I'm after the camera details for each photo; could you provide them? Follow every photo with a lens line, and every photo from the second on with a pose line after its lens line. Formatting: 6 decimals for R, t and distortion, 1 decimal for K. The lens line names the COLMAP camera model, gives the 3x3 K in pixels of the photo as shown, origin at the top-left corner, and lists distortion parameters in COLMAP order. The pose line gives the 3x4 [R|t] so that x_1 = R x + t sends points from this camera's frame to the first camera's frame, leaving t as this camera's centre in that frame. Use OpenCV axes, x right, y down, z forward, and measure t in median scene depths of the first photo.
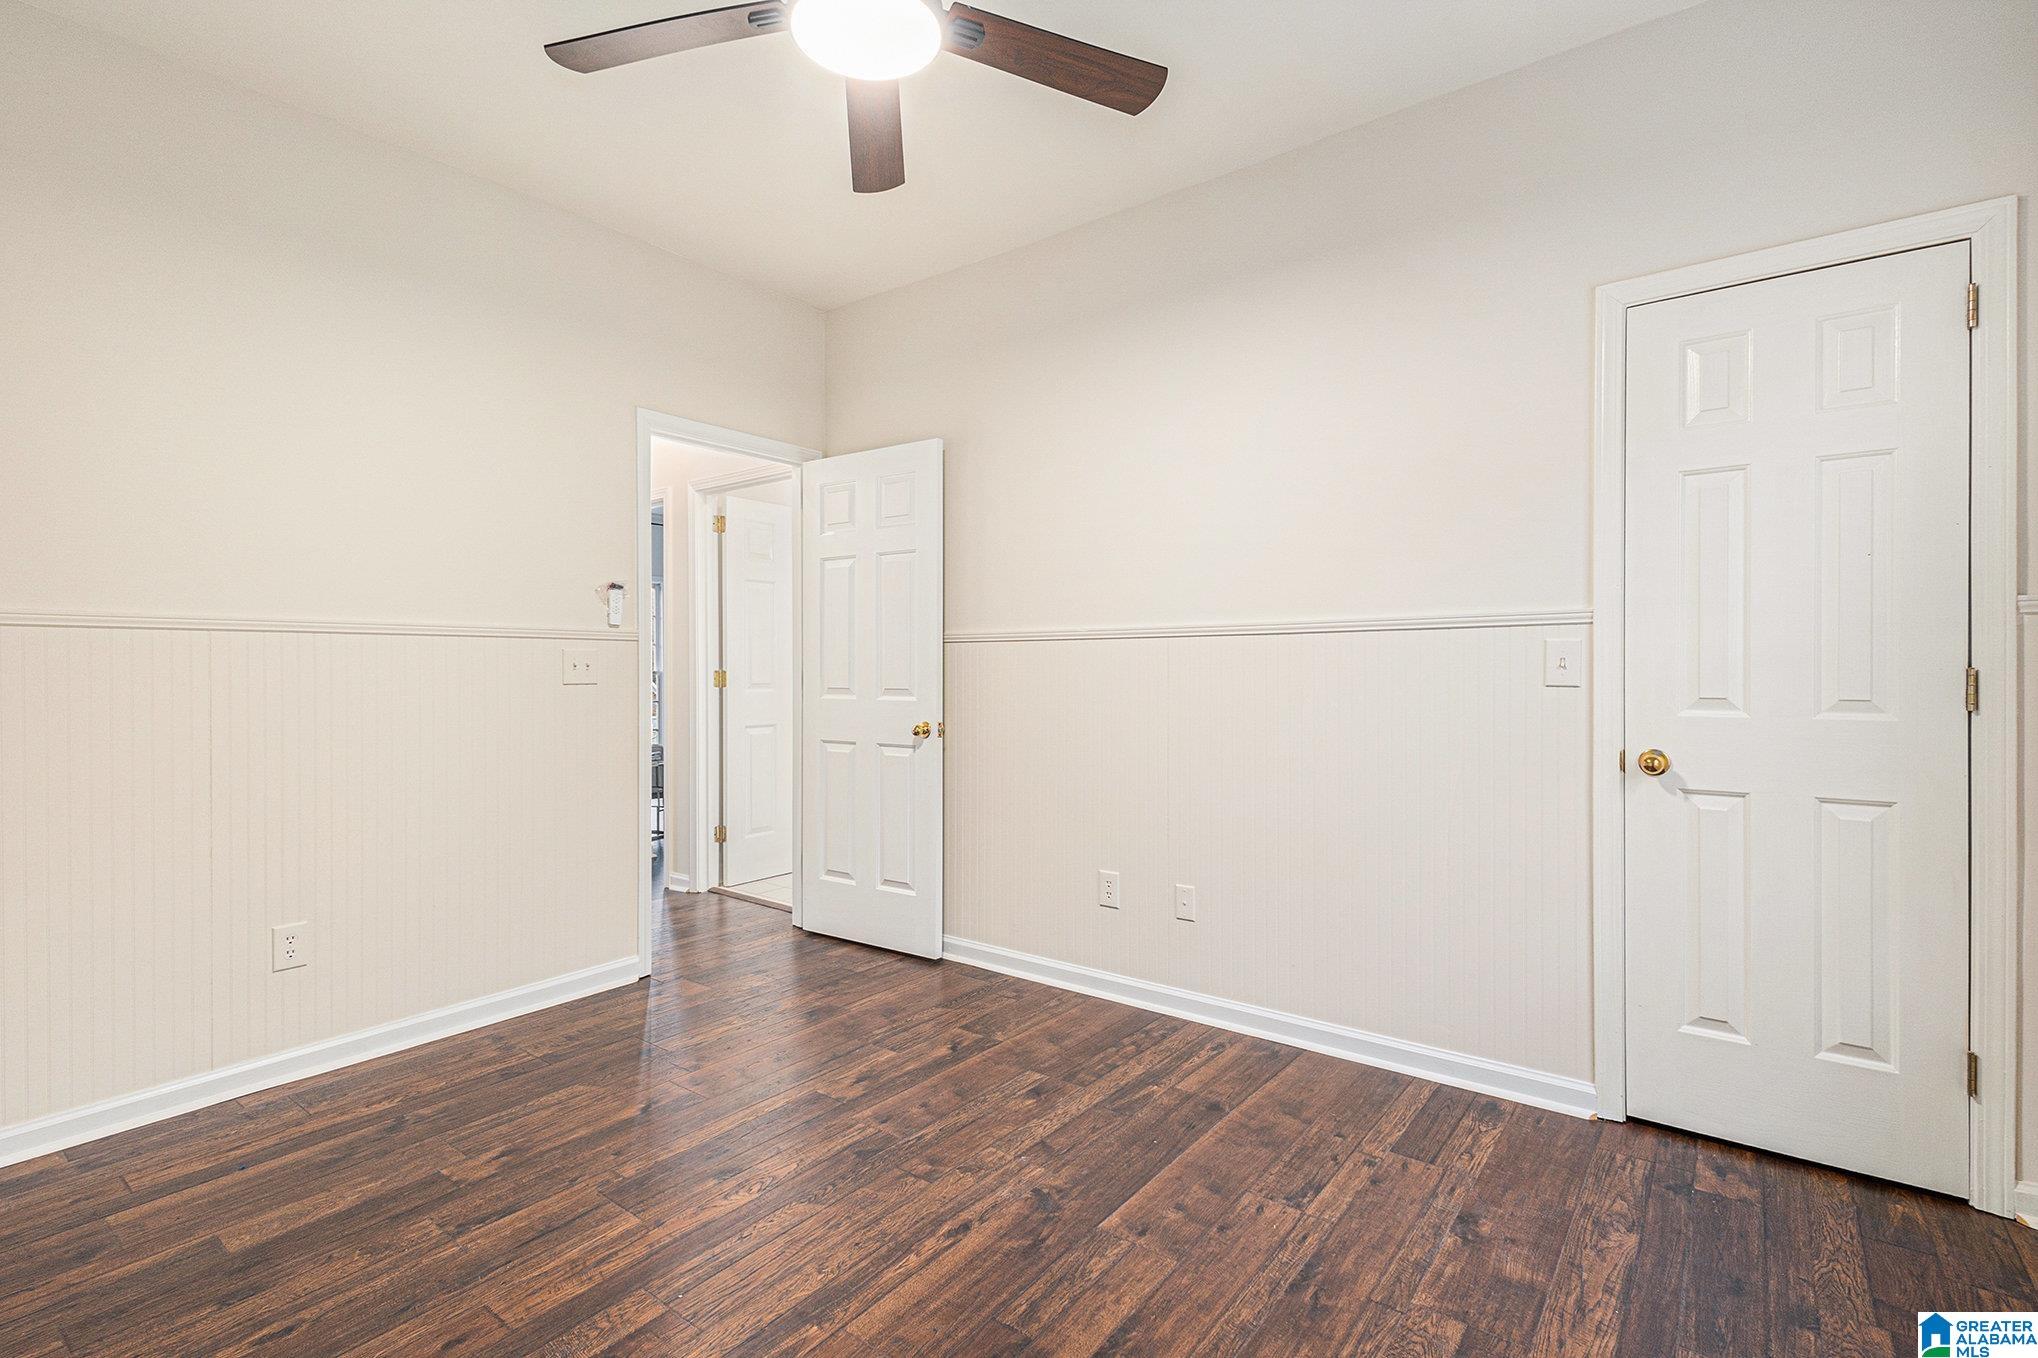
lens RADIAL K [[944.5, 0, 1018.9], [0, 944.5, 675.4], [0, 0, 1]] dist [-0.002804, -0.000818]
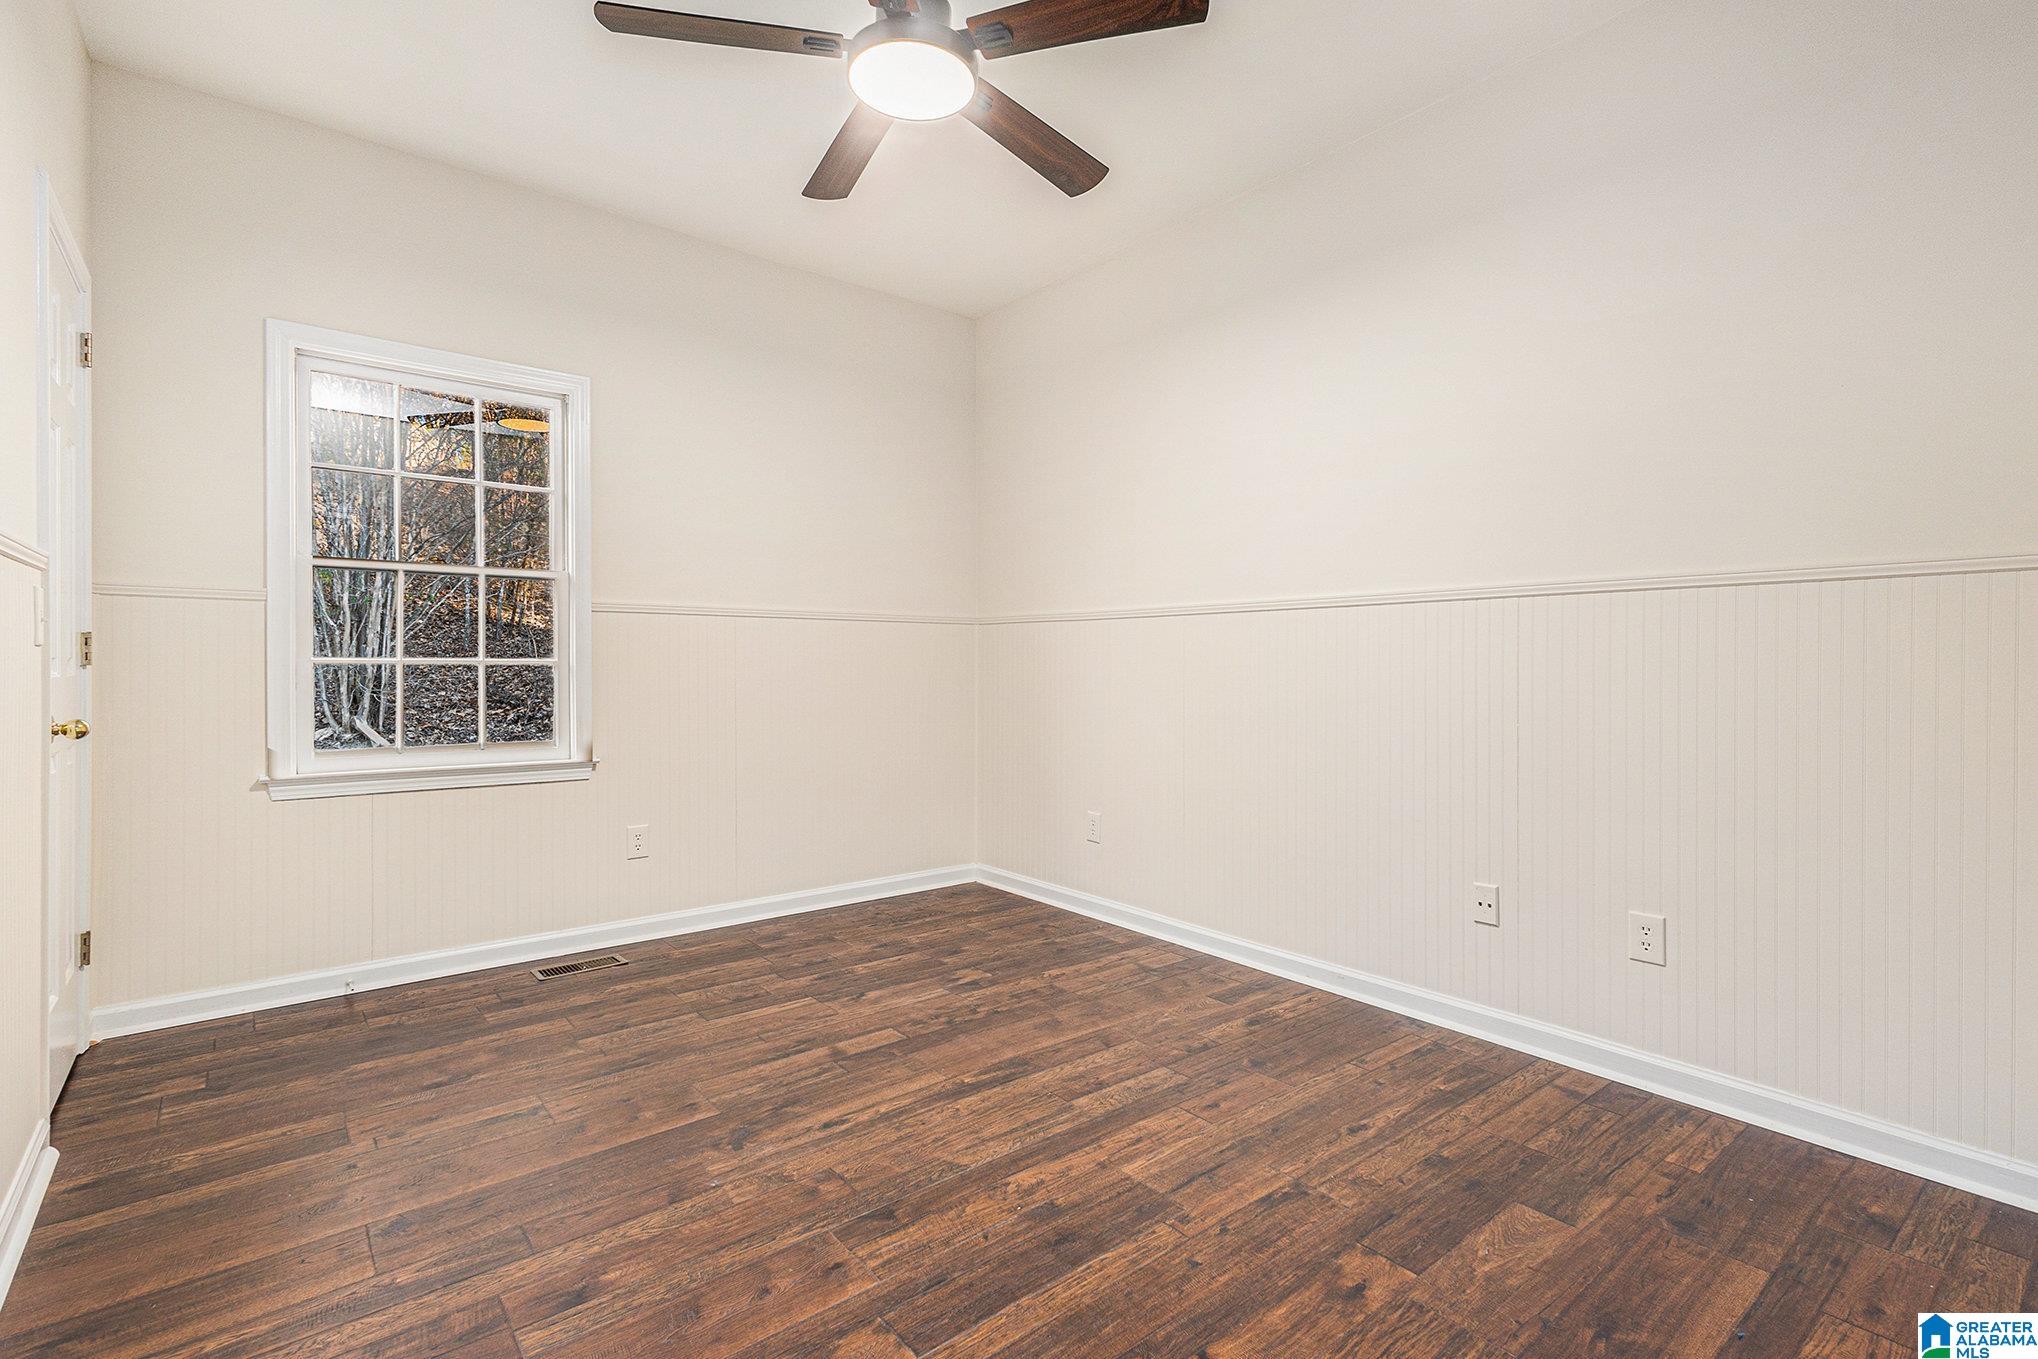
lens RADIAL K [[944.5, 0, 1017.5], [0, 944.5, 671.3], [0, 0, 1]] dist [-0.002804, -0.000818]
pose [[-0.973219, -0.002539, 0.229867, -0.531288], [-0.000092, 0.999943, 0.010655, 0.035662], [-0.229881, 0.010348, -0.973164, 2.028047]]
